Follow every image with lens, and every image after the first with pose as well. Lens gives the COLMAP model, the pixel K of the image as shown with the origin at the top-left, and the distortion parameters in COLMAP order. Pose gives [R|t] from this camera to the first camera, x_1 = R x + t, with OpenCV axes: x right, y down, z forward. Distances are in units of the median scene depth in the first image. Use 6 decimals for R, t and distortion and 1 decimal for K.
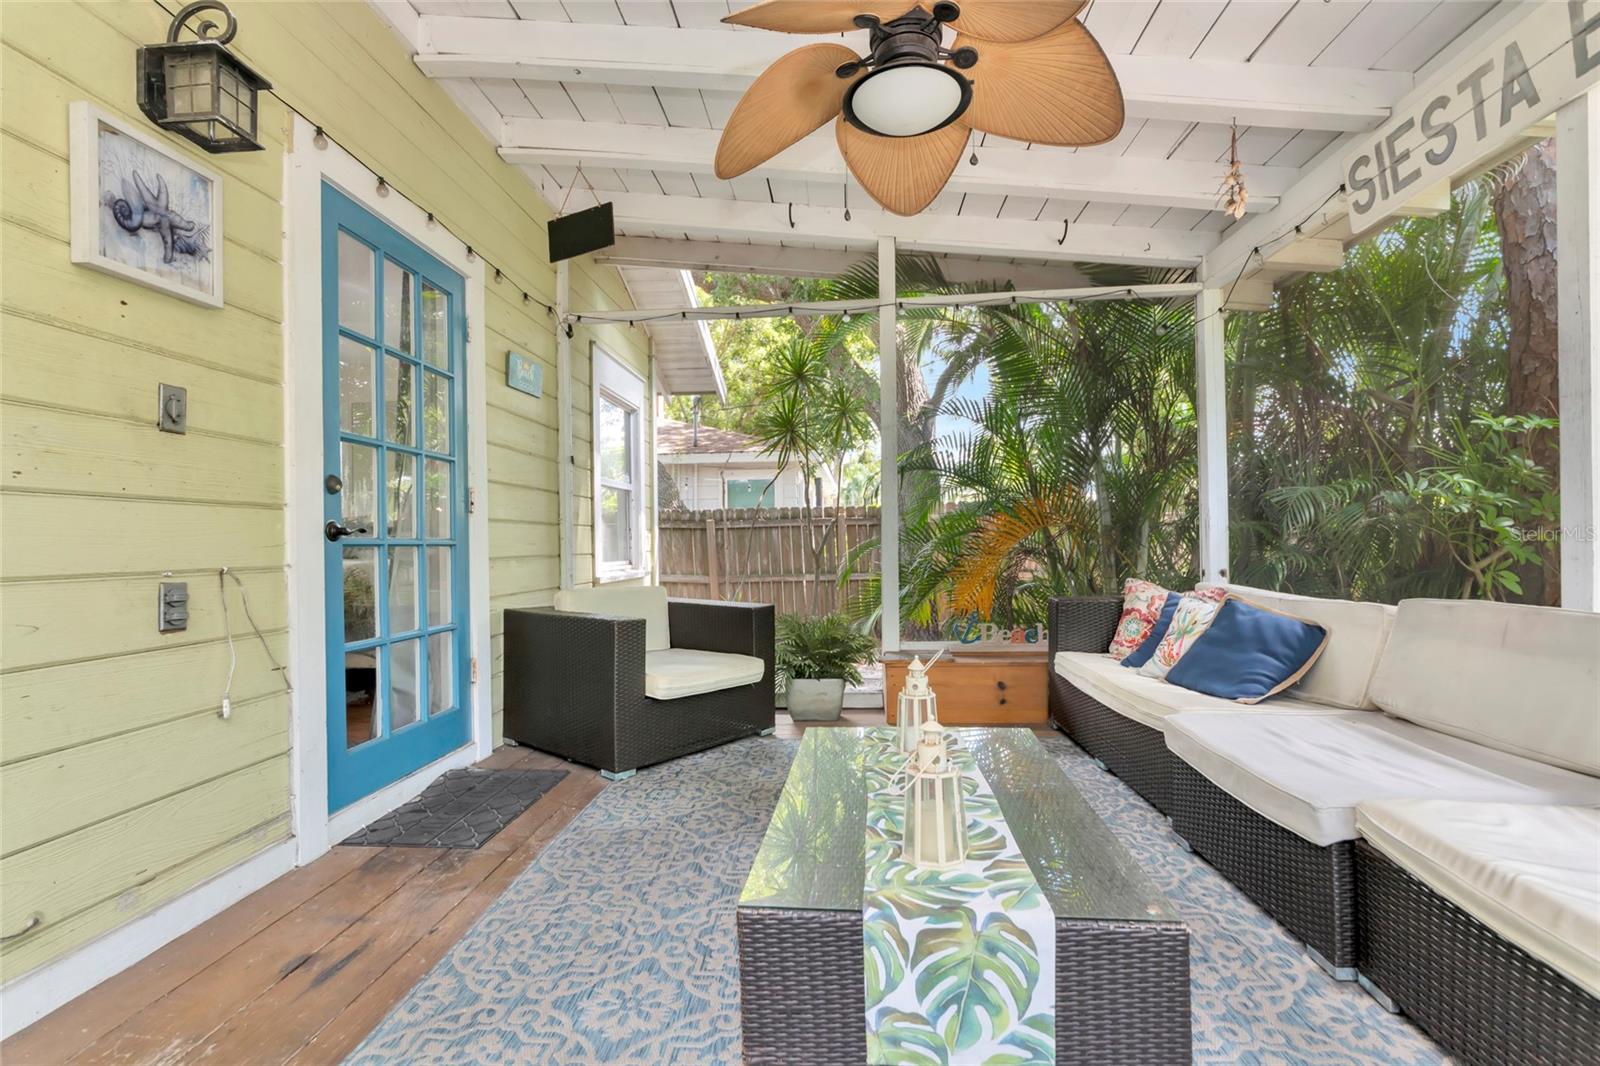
lens RADIAL K [[718.3, 0, 800.0], [0, 718.3, 533.0], [0, 0, 1]] dist [-0.002215, -0.001585]
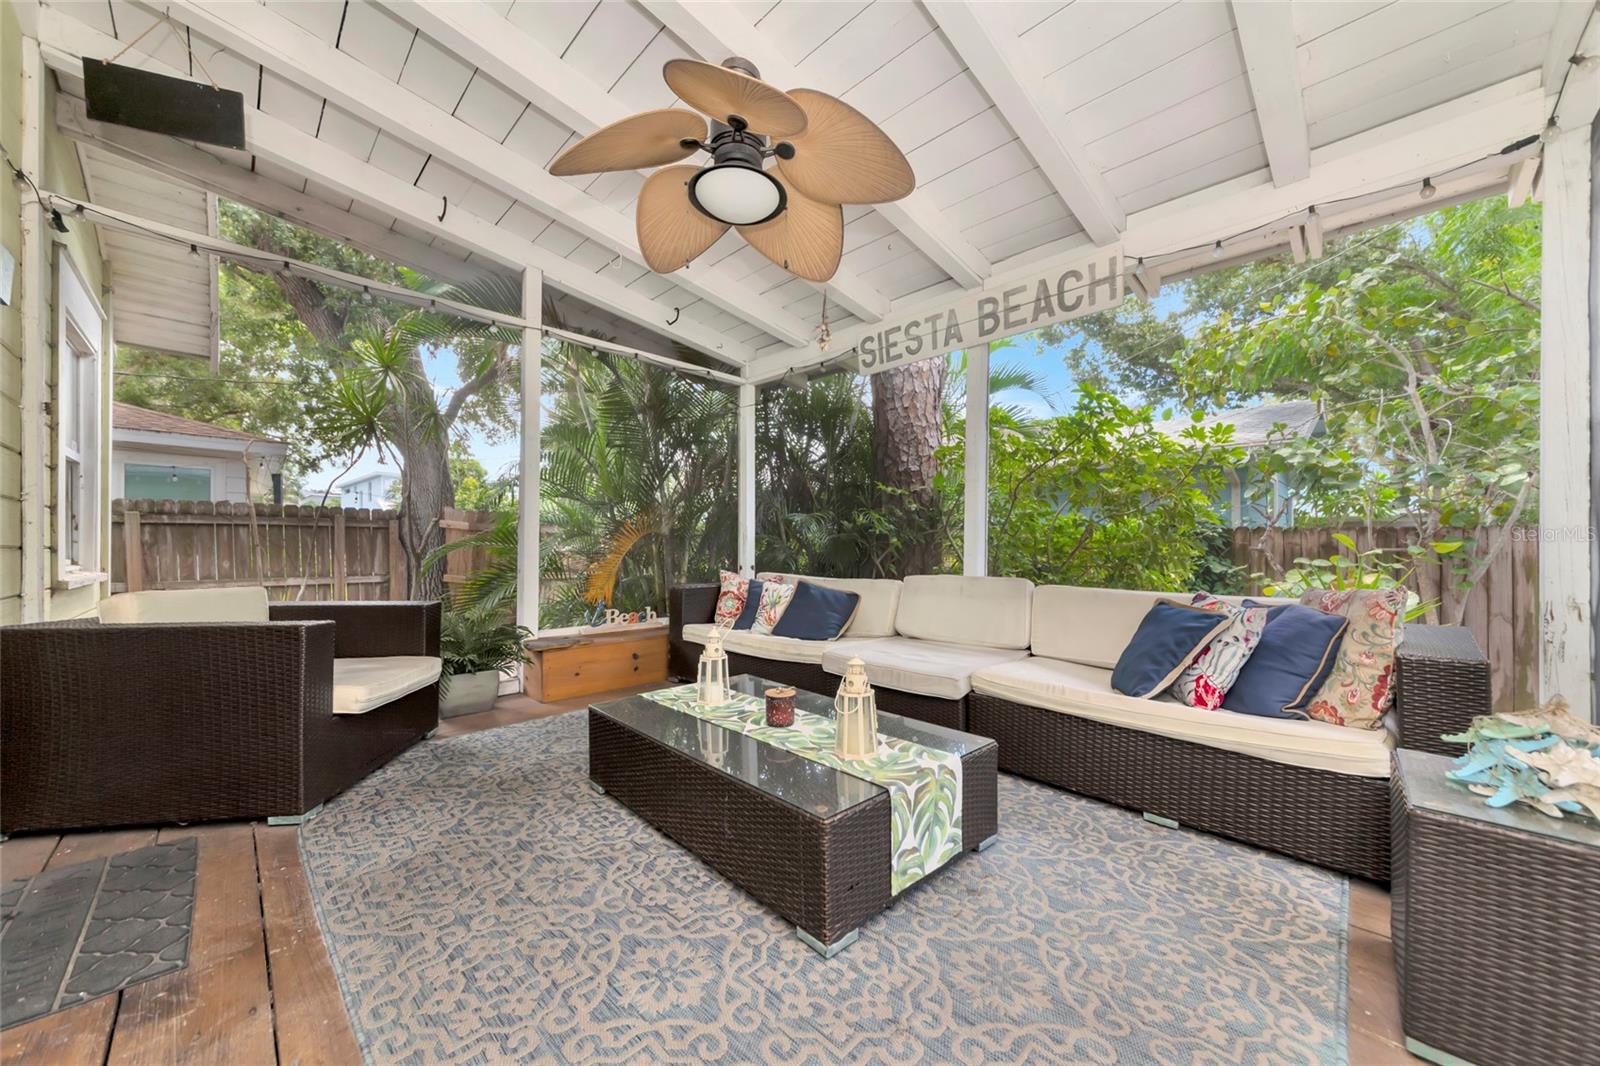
lens RADIAL K [[559.7, 0, 799.5], [0, 559.7, 541.1], [0, 0, 1]] dist [-0.000147, 0.001400]
pose [[0.666431, 0.029665, 0.744976, -0.454304], [-0.024938, 0.999536, -0.017493, 0.031116], [-0.745149, -0.006921, 0.666862, 0.208501]]
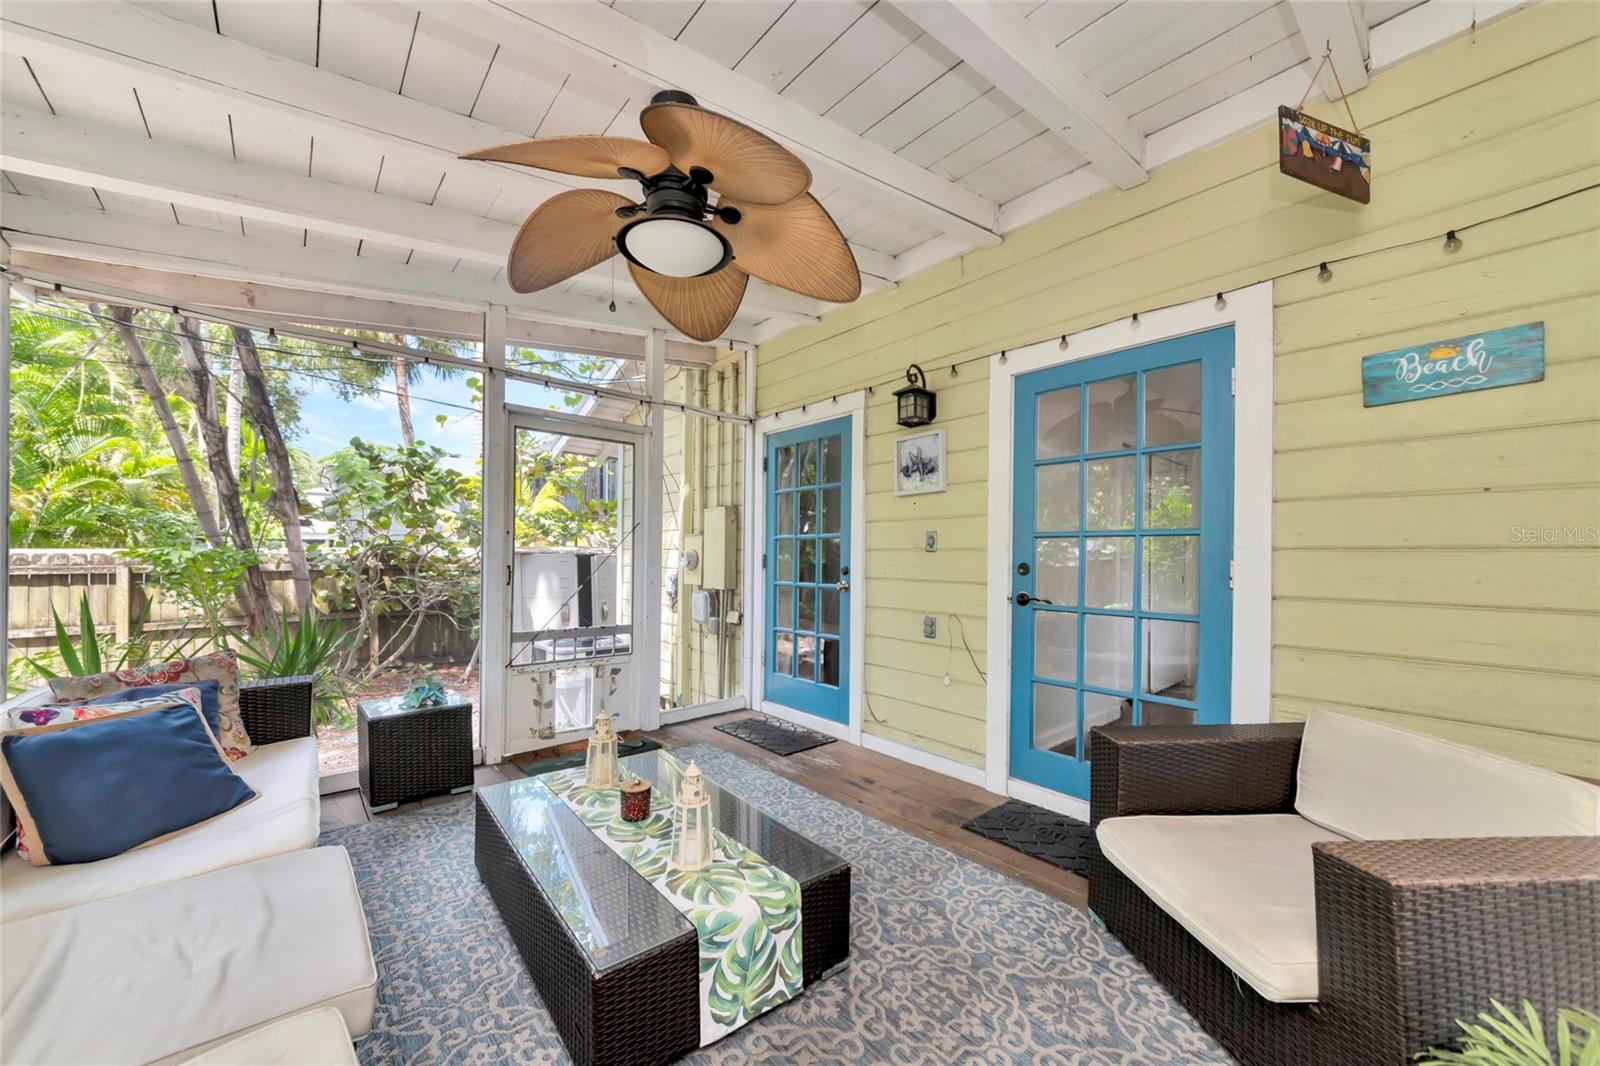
lens RADIAL K [[564.2, 0, 800.3], [0, 564.2, 560.0], [0, 0, 1]] dist [0.000086, 0.000069]
pose [[-0.688812, 0.012529, -0.724831, 0.558861], [0.008148, 0.999921, 0.009541, -0.102390], [0.724894, 0.000666, -0.688860, 1.484691]]
